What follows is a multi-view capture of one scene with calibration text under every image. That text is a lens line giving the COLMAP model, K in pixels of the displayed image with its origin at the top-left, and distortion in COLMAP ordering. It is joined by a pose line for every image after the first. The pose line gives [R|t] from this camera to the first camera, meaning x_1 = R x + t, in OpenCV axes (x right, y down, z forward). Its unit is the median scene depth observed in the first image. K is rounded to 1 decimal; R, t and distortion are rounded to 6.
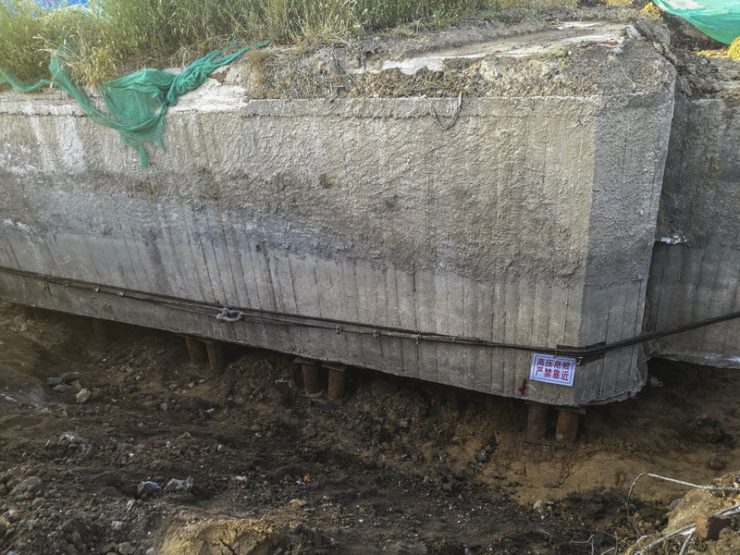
lens RADIAL K [[565.4, 0, 365.5], [0, 565.4, 271.6], [0, 0, 1]] dist [0.028740, -0.017684]
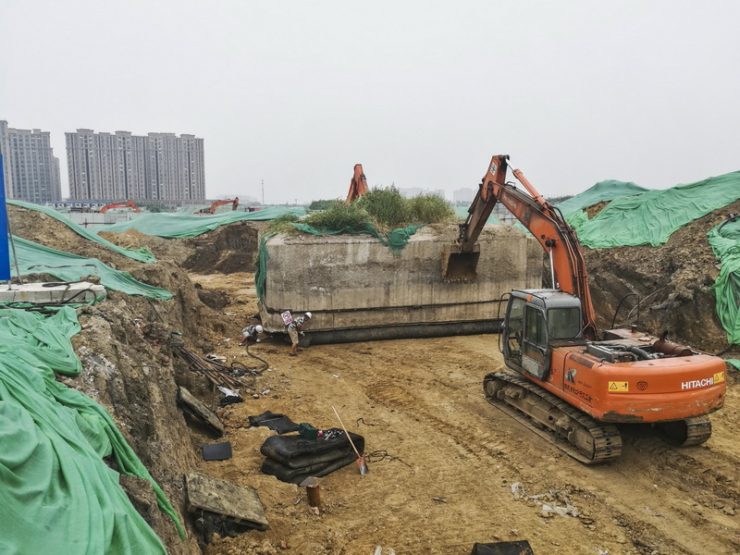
lens RADIAL K [[565.4, 0, 369.0], [0, 565.4, 275.1], [0, 0, 1]] dist [0.028740, -0.017684]
pose [[0.793925, -0.006658, 0.607980, -2.631609], [0.210235, 0.941268, -0.264226, 0.751720], [-0.570513, 0.337594, 0.748696, -1.301227]]
